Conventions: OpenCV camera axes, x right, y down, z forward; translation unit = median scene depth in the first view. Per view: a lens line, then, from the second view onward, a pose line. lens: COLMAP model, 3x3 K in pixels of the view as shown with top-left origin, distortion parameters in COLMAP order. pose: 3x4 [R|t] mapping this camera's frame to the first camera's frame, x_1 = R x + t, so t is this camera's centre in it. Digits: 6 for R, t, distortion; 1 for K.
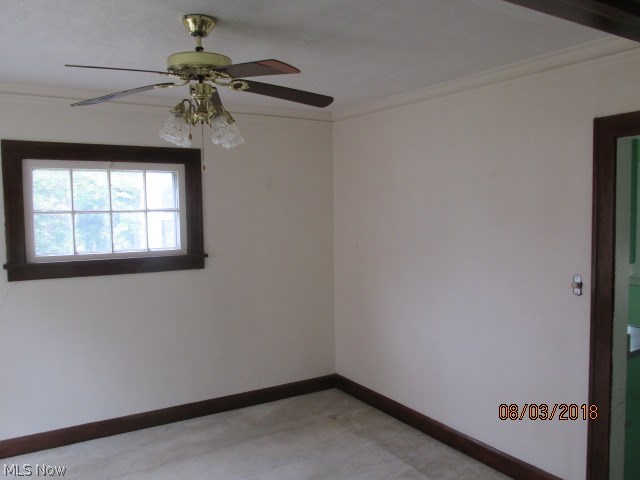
lens RADIAL K [[526.5, 0, 320.0], [0, 526.5, 240.0], [0, 0, 1]] dist [-0.032127, 0.000226]
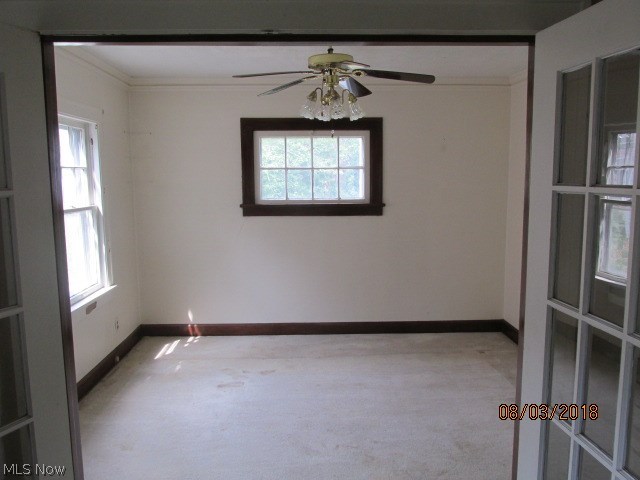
lens RADIAL K [[526.5, 0, 320.0], [0, 526.5, 240.0], [0, 0, 1]] dist [-0.032127, 0.000226]
pose [[0.868061, 0.069043, -0.491633, 0.286203], [-0.032872, 0.996103, 0.081848, 0.016519], [0.495368, -0.054888, 0.866947, -0.157793]]
